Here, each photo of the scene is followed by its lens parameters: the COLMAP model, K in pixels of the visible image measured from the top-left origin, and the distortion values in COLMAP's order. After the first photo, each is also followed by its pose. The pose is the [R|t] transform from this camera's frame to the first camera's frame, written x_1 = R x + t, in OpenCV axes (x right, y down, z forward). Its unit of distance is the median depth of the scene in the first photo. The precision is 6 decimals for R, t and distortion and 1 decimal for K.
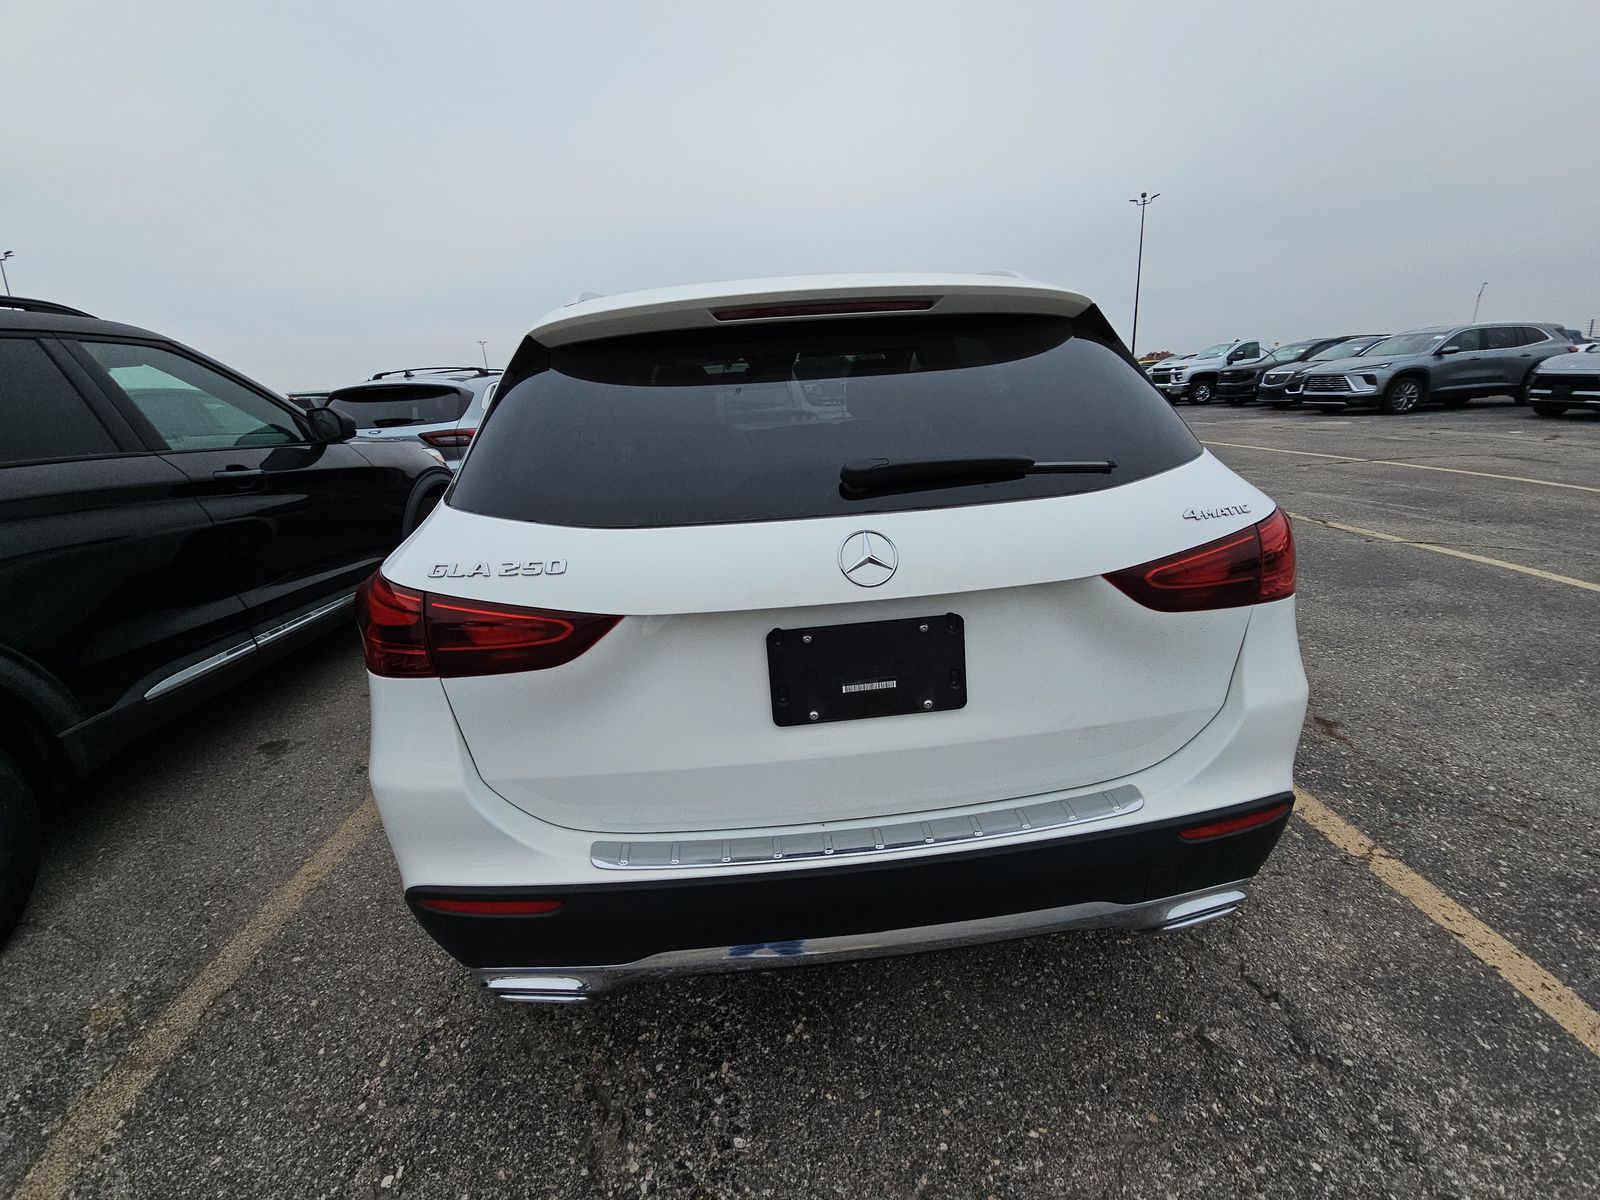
lens RADIAL K [[641.8, 0, 801.9], [0, 641.8, 604.1], [0, 0, 1]] dist [0.003262, -0.005341]
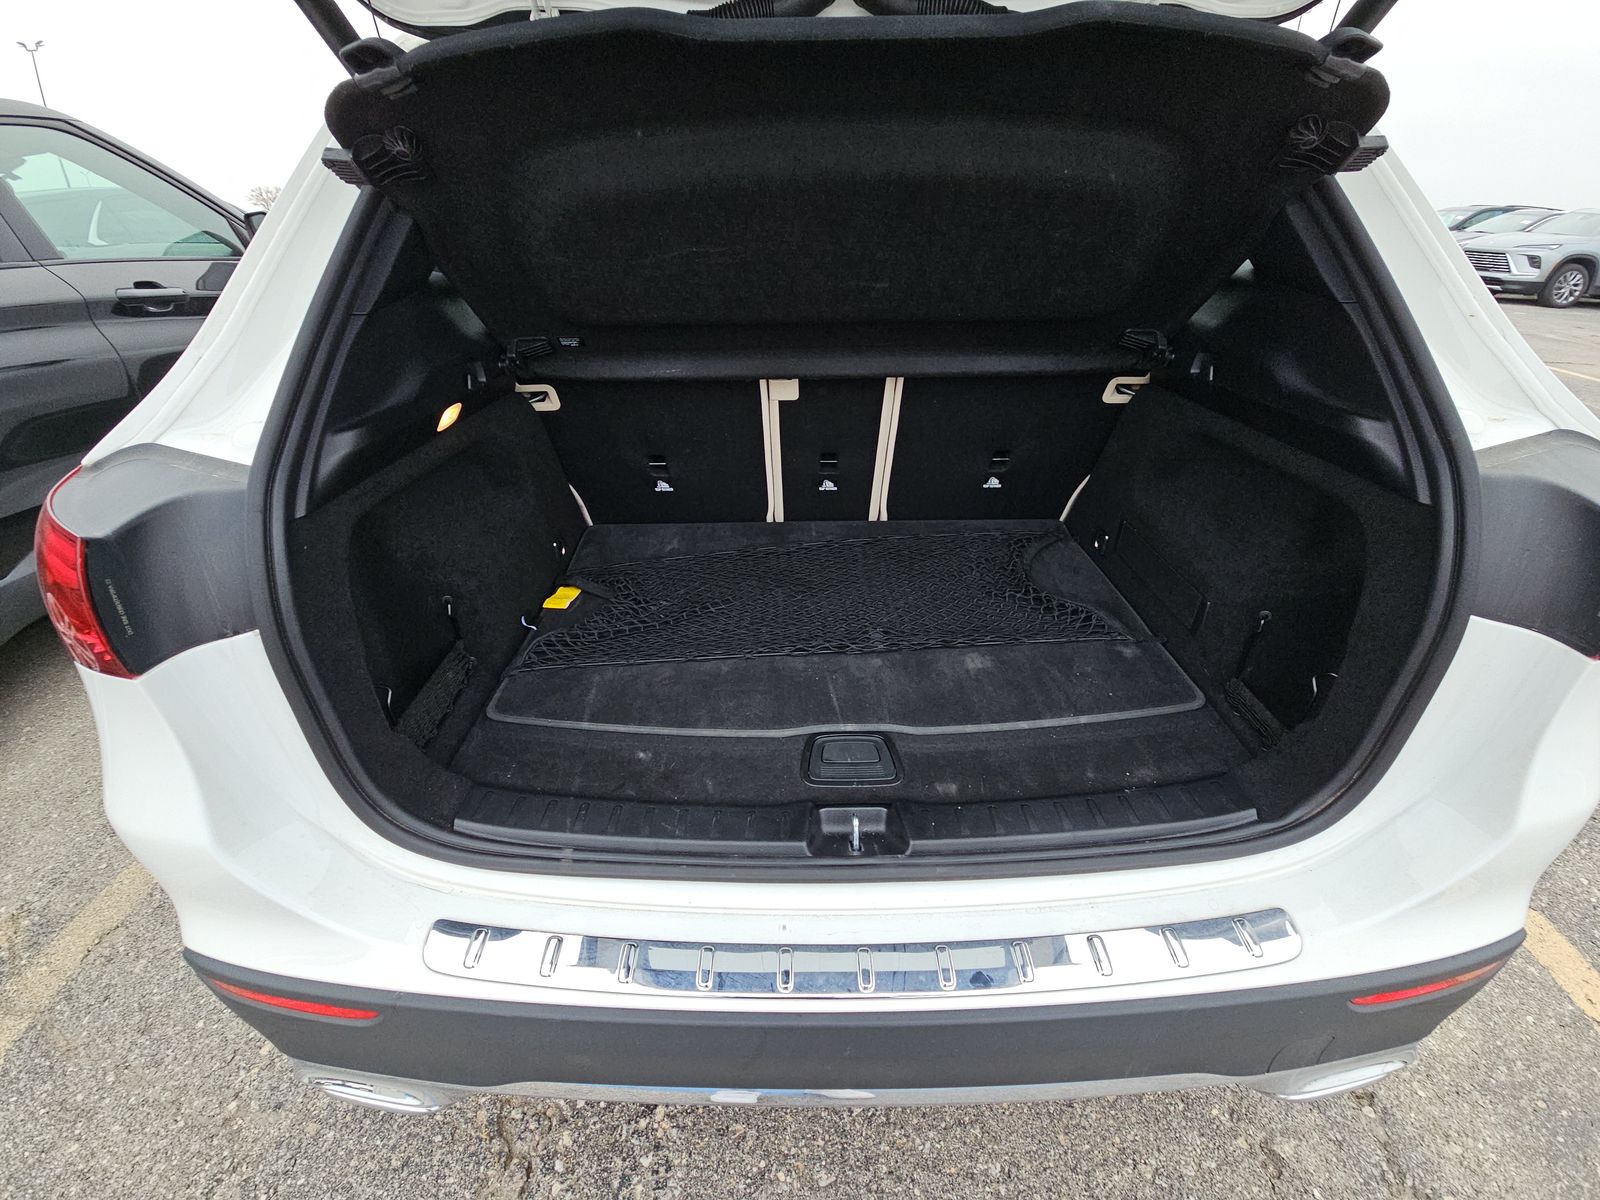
lens RADIAL K [[637.3, 0, 799.7], [0, 637.3, 607.1], [0, 0, 1]] dist [0.045418, -0.026649]
pose [[0.995391, 0.084338, -0.045656, 0.040325], [-0.073417, 0.976413, 0.203045, -0.083860], [0.061704, -0.198758, 0.978104, 0.341715]]
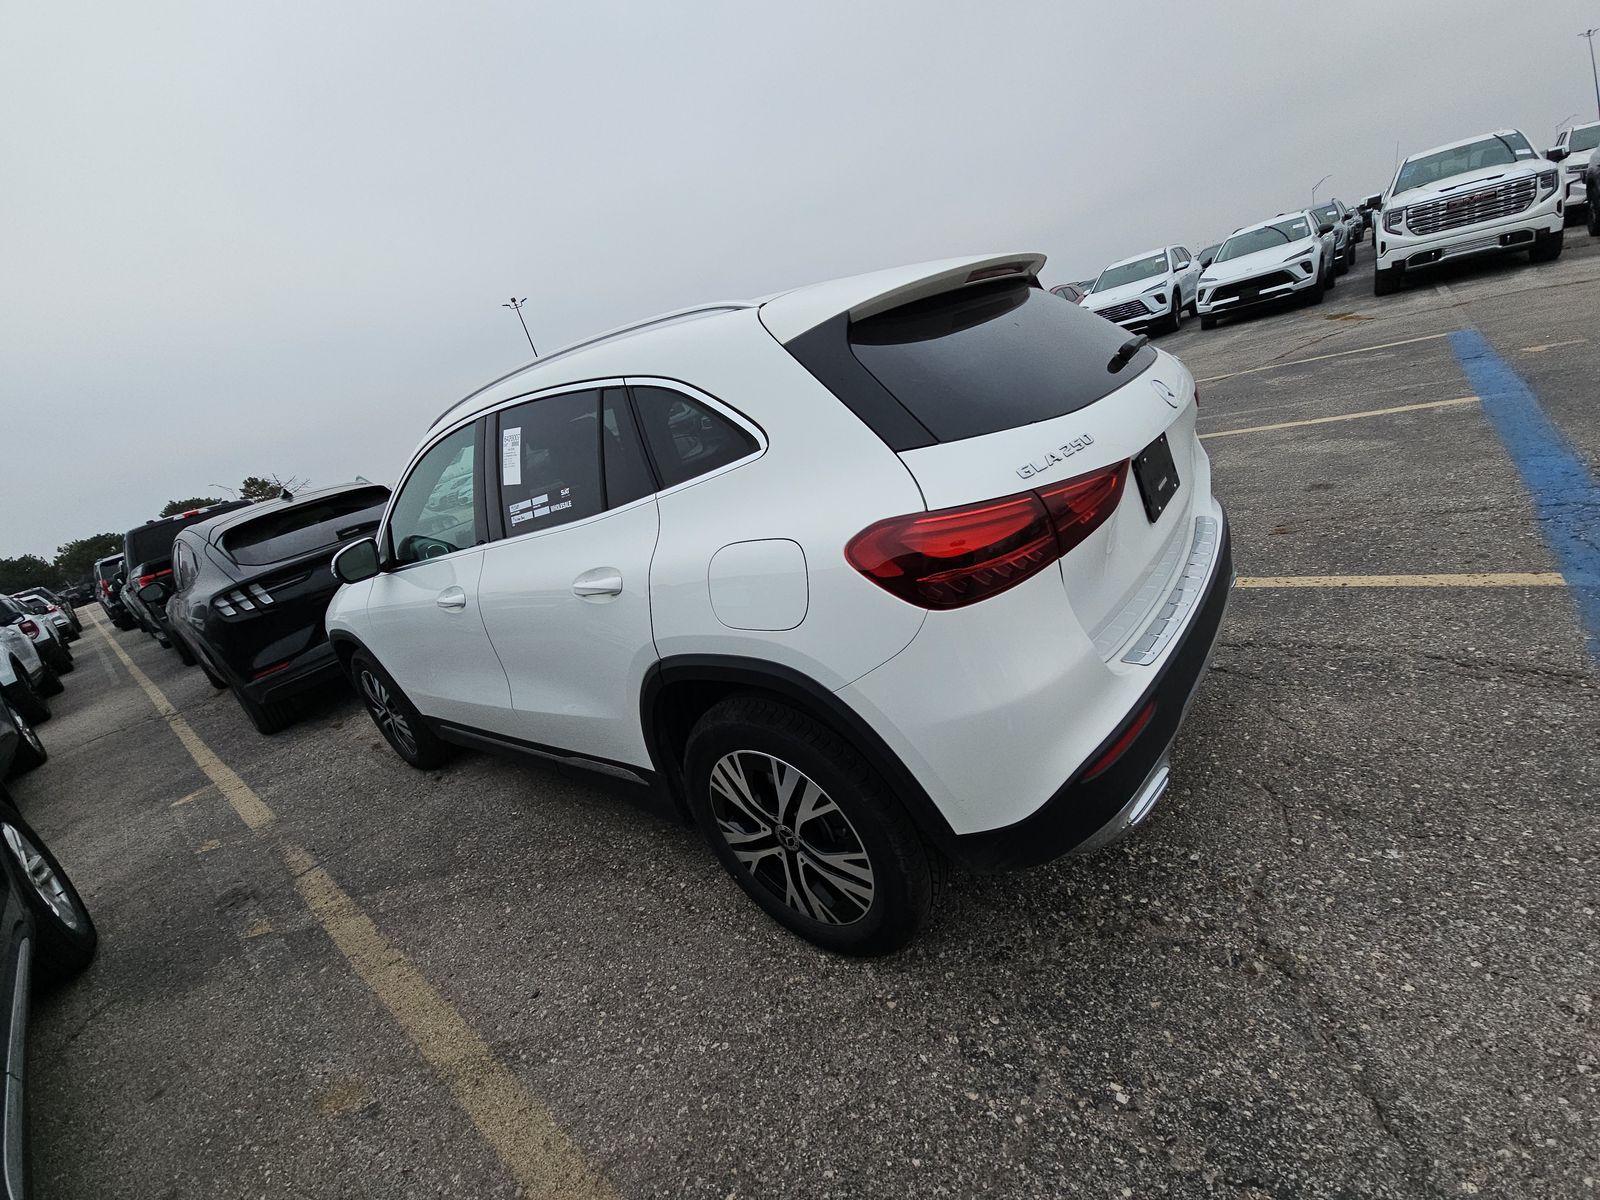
lens RADIAL K [[641.8, 0, 801.9], [0, 641.8, 604.1], [0, 0, 1]] dist [0.003262, -0.005341]
pose [[0.677885, -0.367444, 0.636755, -1.197003], [0.446087, 0.894049, 0.041016, -0.047503], [-0.584361, 0.256244, 0.769975, 0.285821]]
